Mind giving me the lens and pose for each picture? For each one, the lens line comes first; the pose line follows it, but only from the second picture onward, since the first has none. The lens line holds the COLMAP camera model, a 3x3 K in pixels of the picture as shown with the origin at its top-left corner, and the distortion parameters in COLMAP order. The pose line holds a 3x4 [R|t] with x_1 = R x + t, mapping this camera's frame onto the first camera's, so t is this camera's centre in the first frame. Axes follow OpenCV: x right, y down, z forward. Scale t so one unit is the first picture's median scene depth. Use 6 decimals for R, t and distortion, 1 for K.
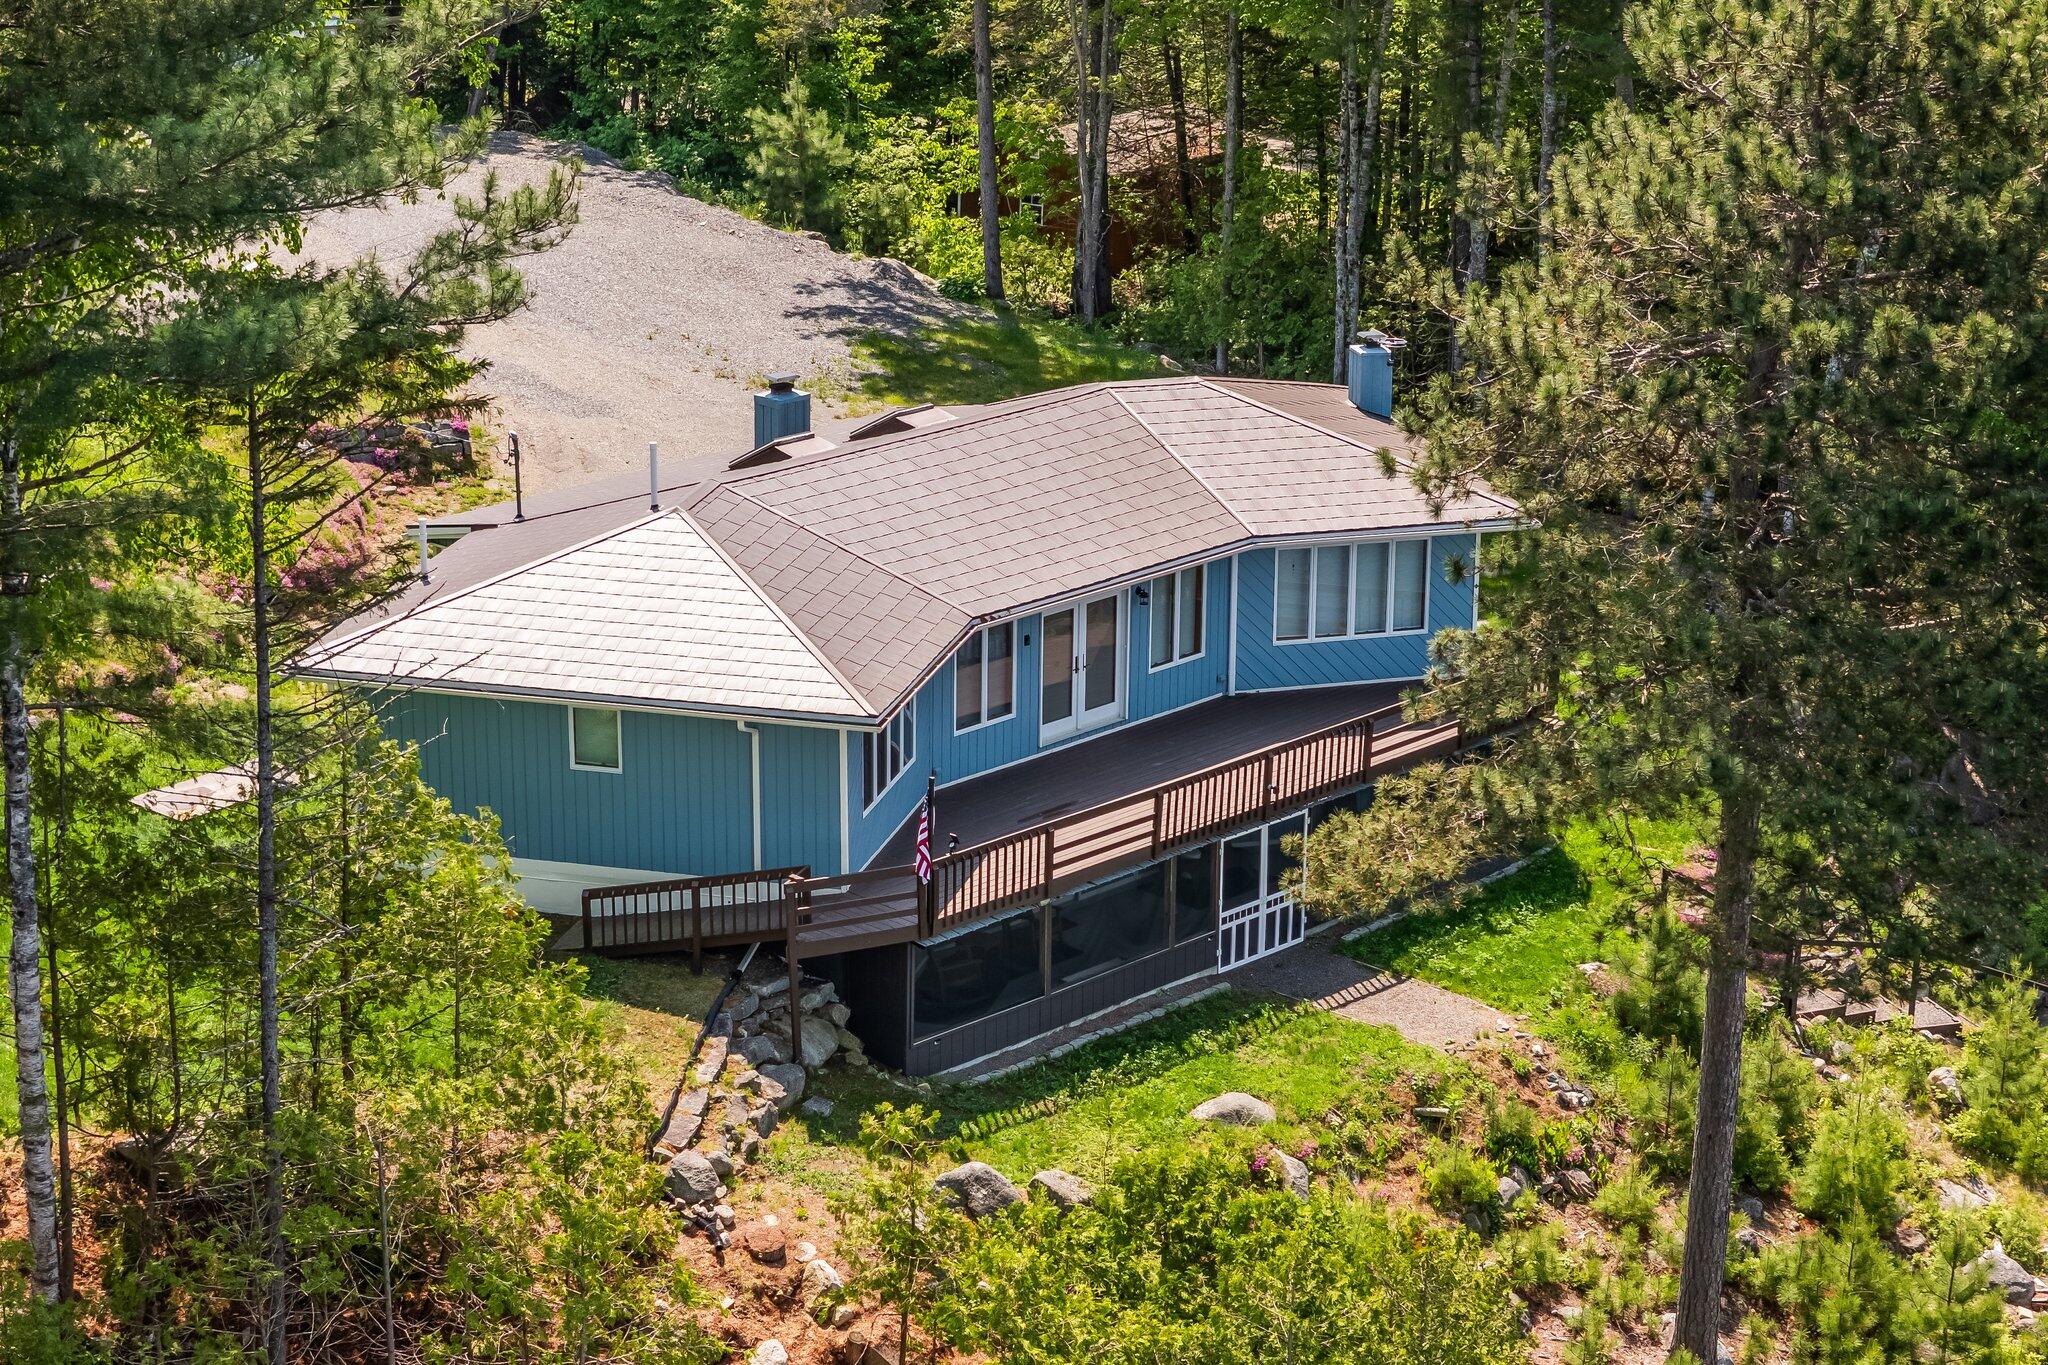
lens RADIAL K [[4123.3, 0, 1023.8], [0, 4123.3, 677.6], [0, 0, 1]] dist [-0.157186, 0.000000]
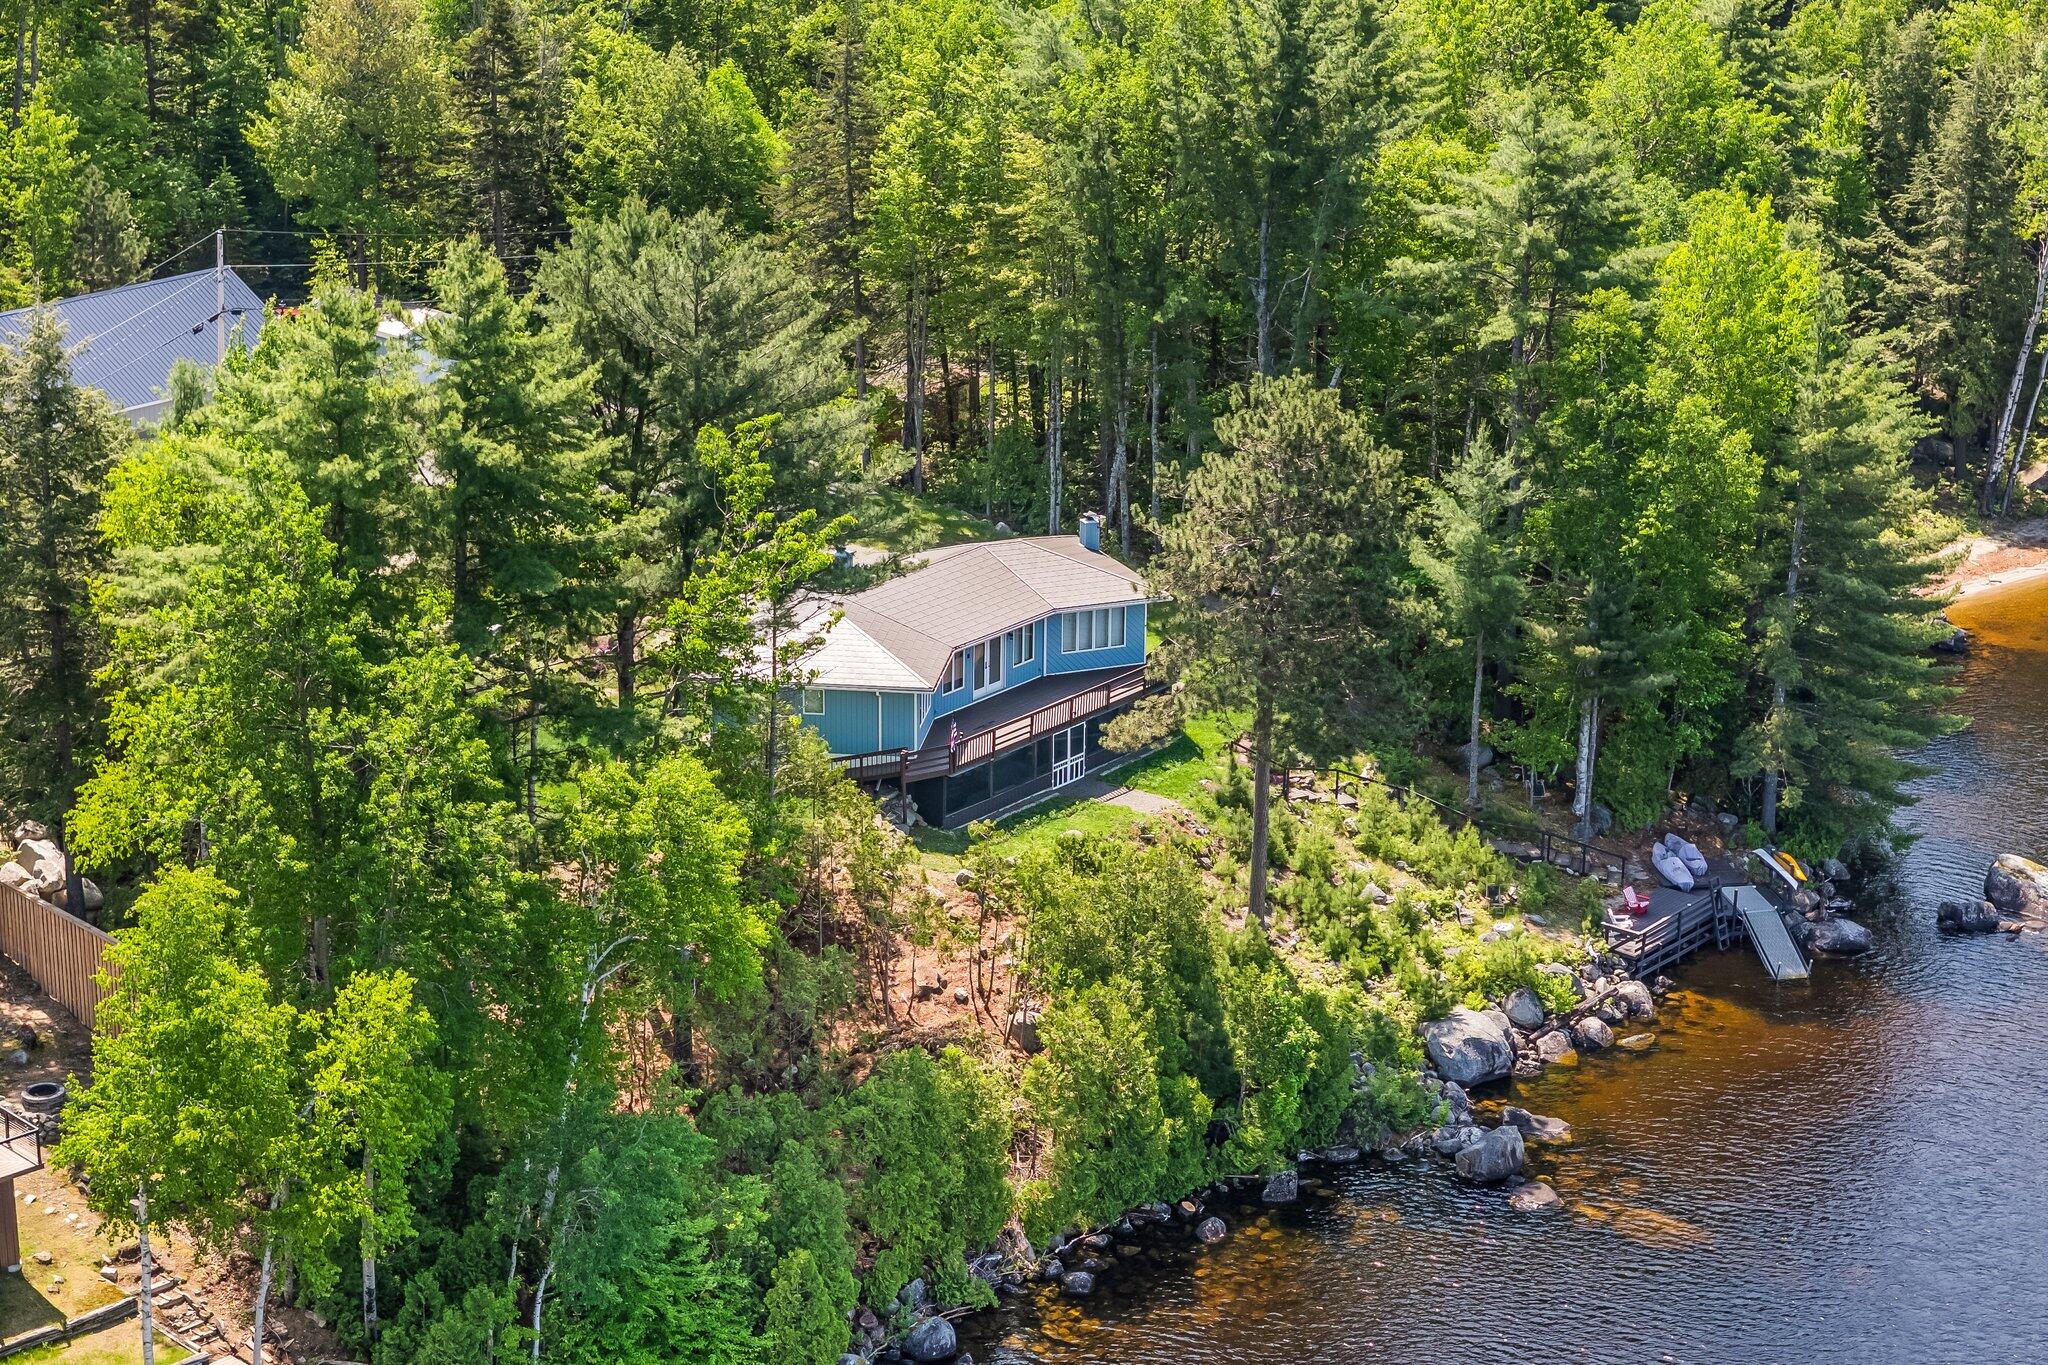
lens RADIAL K [[4123.3, 0, 1024.1], [0, 4123.3, 683.8], [0, 0, 1]] dist [-0.157186, 0.000000]
pose [[0.991439, -0.037805, 0.124979, -0.291417], [0.037887, 0.999281, 0.001715, 0.004471], [-0.124954, 0.003034, 0.992158, -1.517459]]
